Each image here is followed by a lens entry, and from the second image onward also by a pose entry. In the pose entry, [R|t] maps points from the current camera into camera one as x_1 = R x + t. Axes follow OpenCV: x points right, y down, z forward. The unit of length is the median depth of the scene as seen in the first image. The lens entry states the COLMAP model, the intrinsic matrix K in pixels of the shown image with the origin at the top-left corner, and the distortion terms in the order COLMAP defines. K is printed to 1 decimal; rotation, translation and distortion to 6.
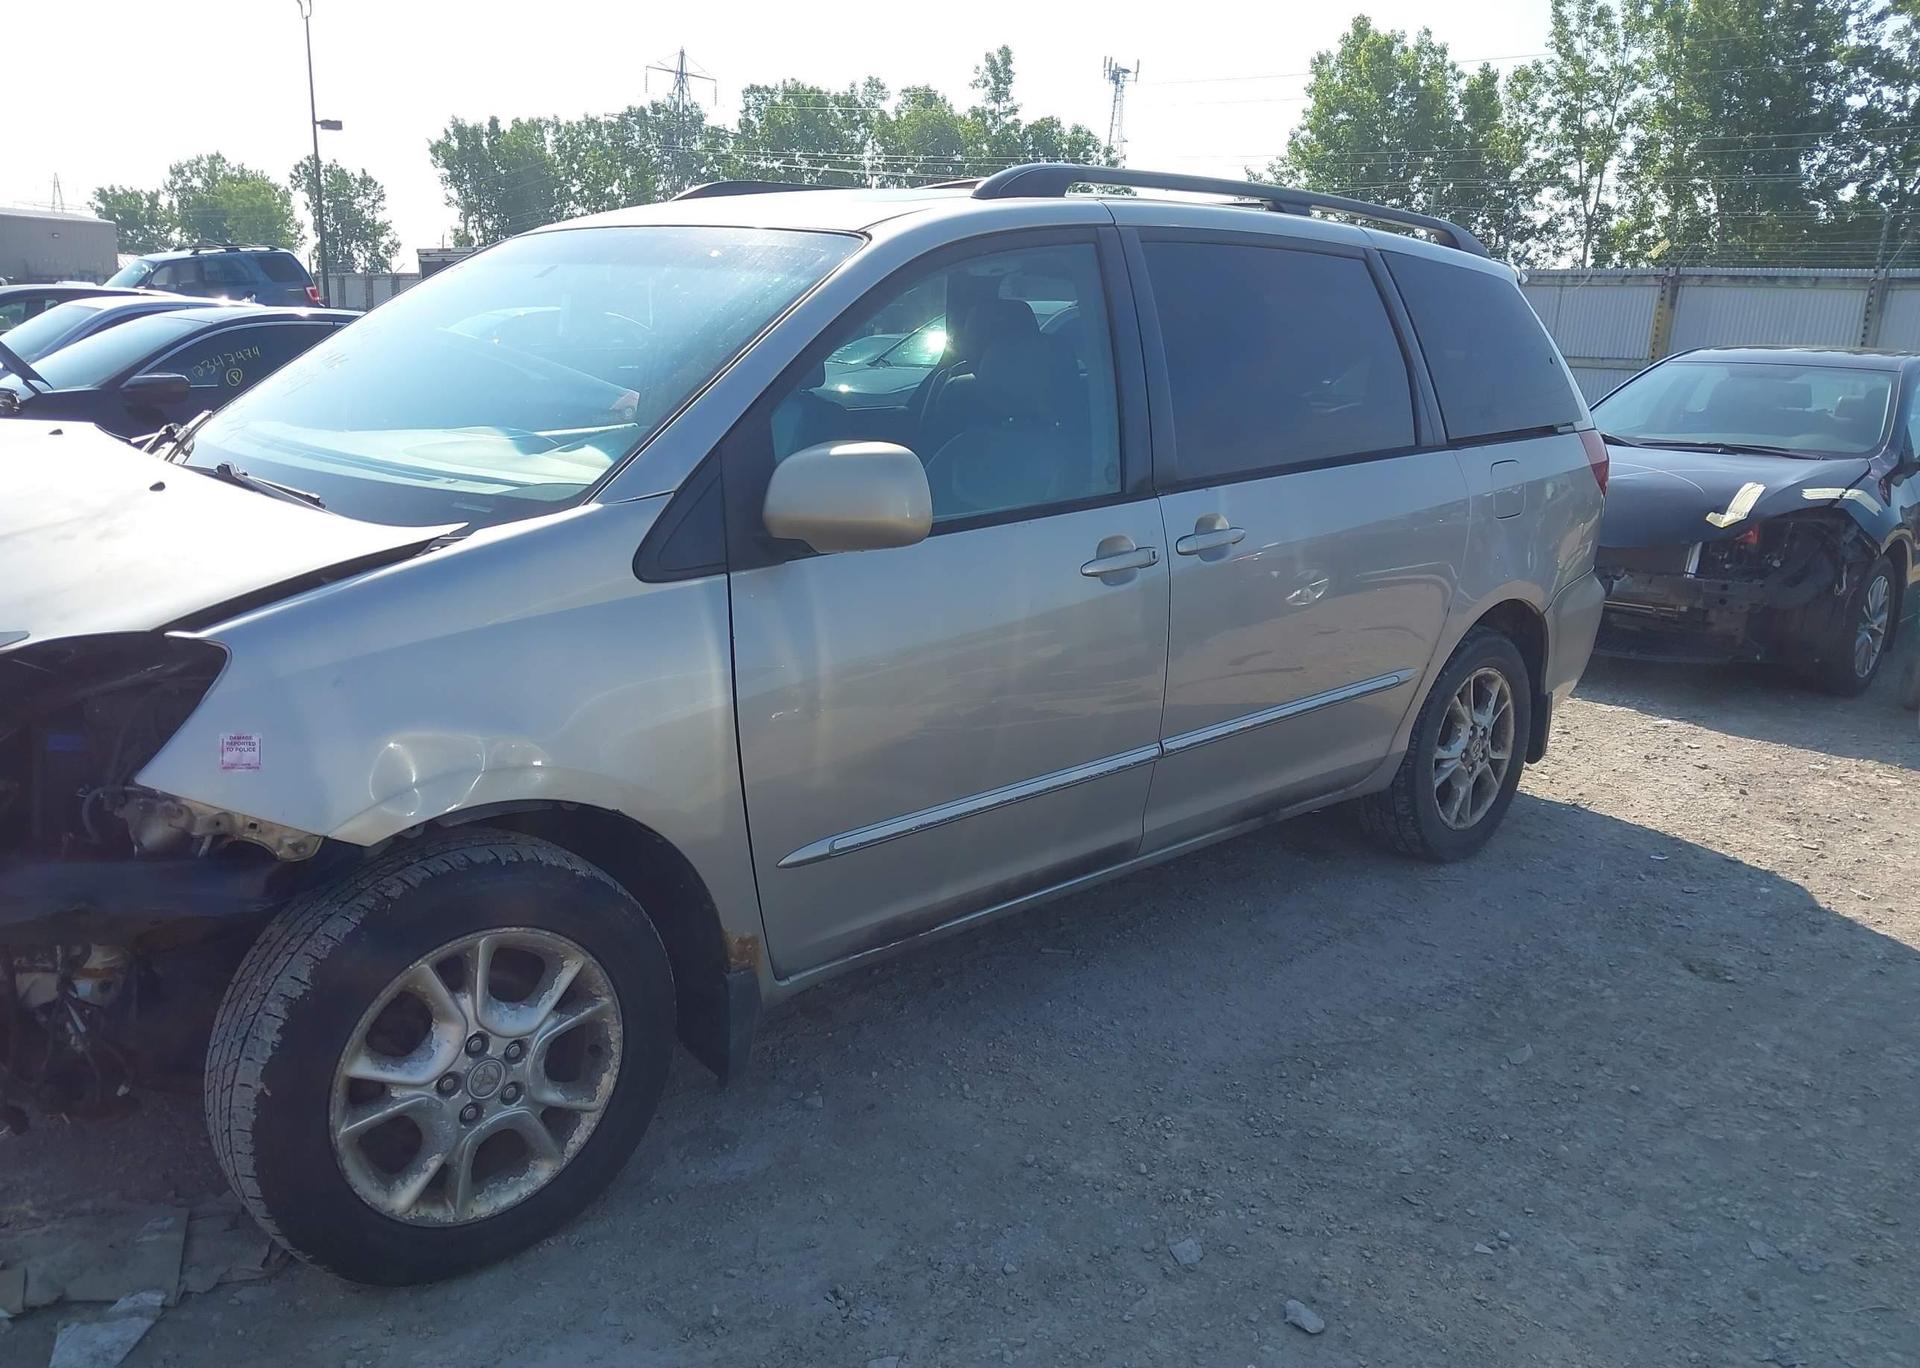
lens RADIAL K [[1654.6, 0, 928.7], [0, 1654.6, 746.1], [0, 0, 1]] dist [0.011964, -0.014917]
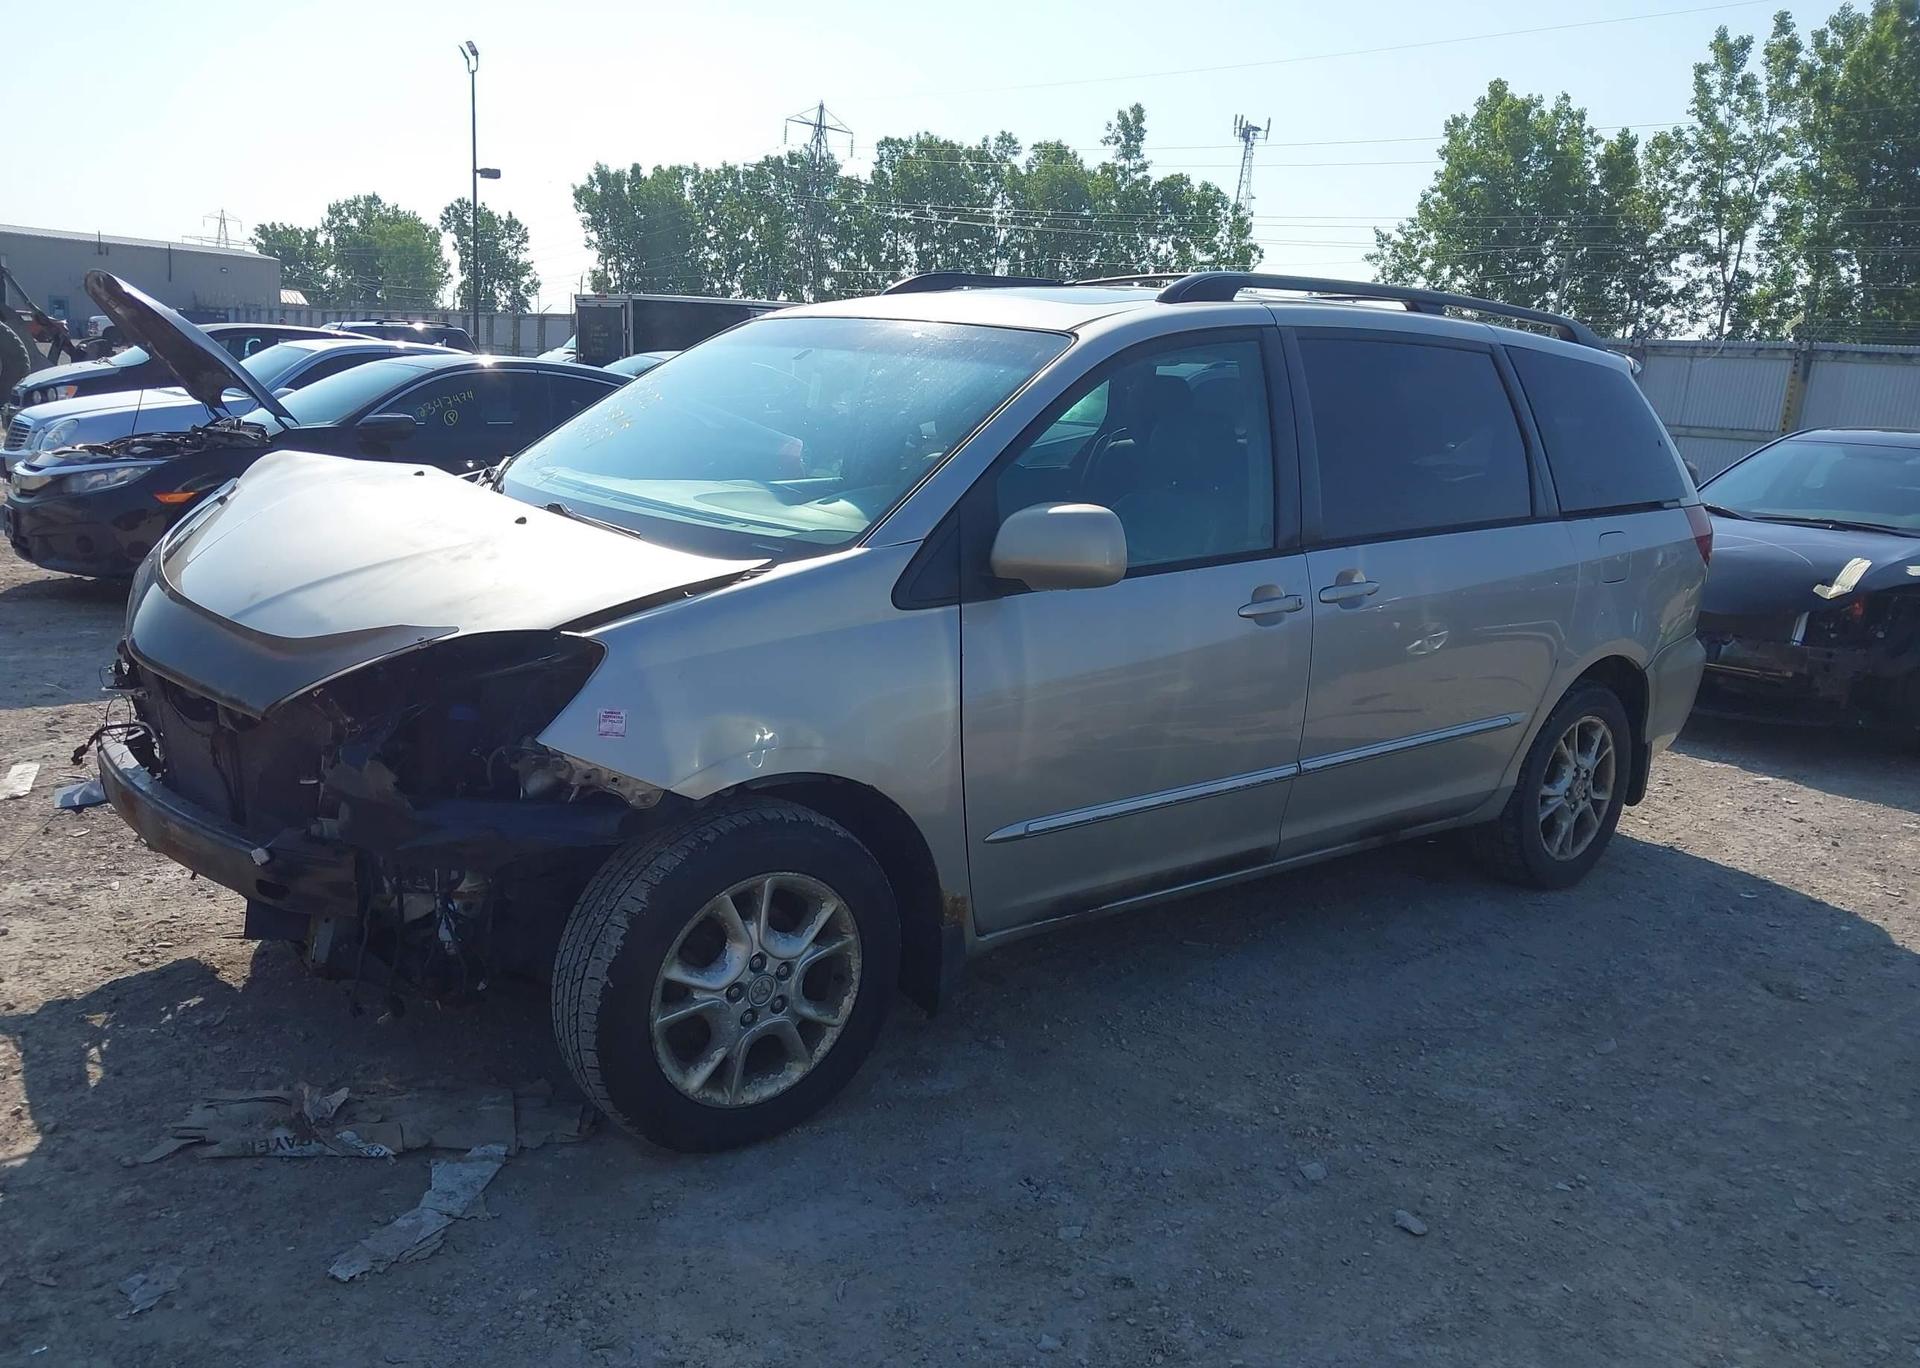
lens RADIAL K [[1654.6, 0, 912.8], [0, 1654.6, 724.2], [0, 0, 1]] dist [0.011964, -0.014917]
pose [[0.996466, 0.041232, -0.073186, -0.040312], [-0.044096, 0.998306, -0.037966, 0.023395], [0.071496, 0.041059, 0.996595, -0.161536]]
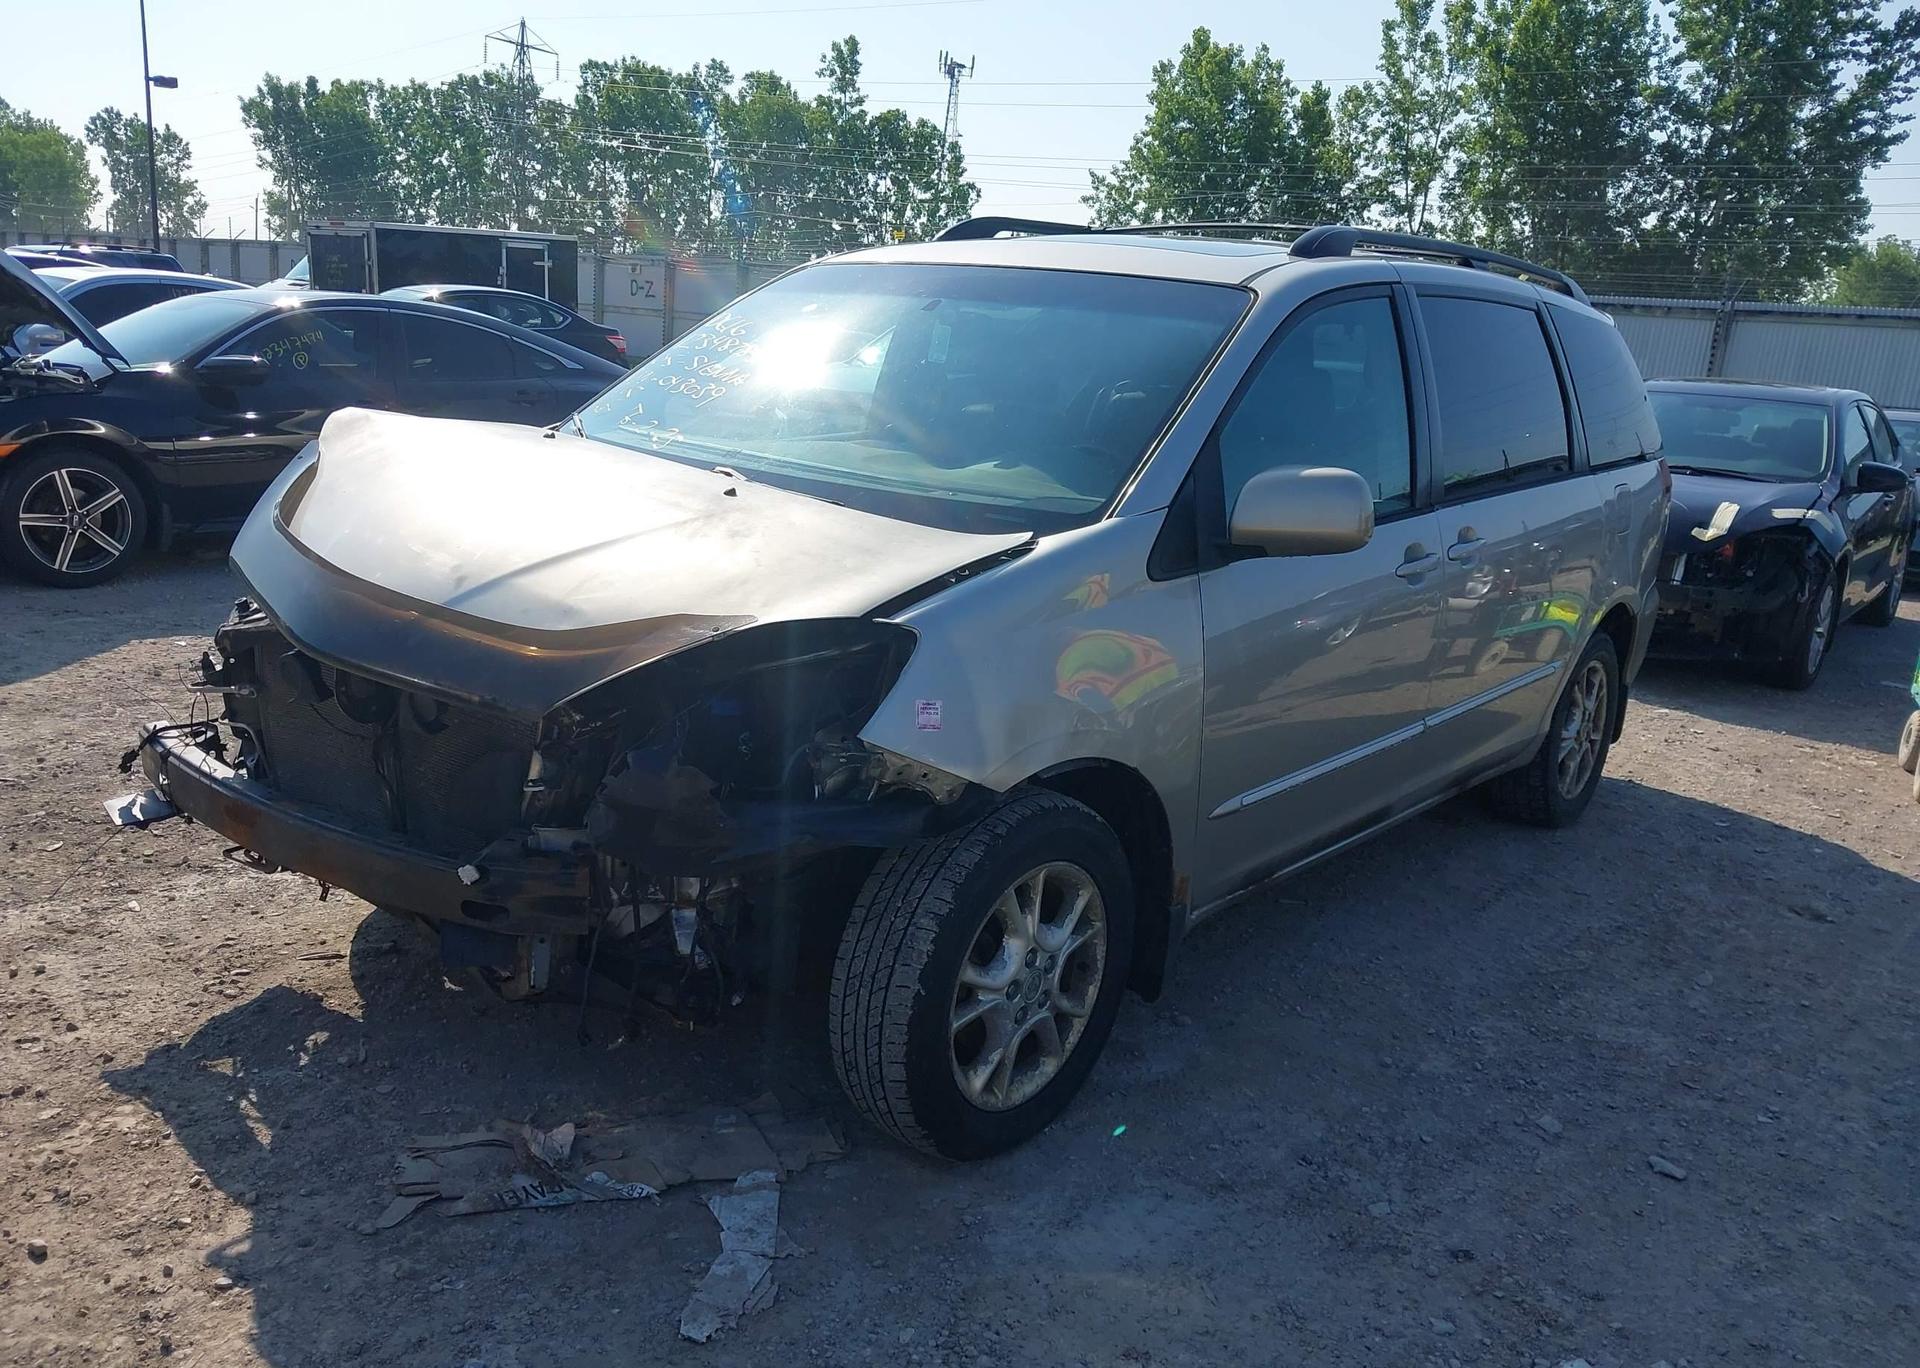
lens RADIAL K [[1654.6, 0, 964.2], [0, 1654.6, 744.9], [0, 0, 1]] dist [0.011964, -0.014917]
pose [[0.992295, 0.005393, 0.123777, -0.282539], [-0.006005, 0.999972, 0.004569, 0.010765], [-0.123749, -0.005278, 0.992300, -0.116649]]
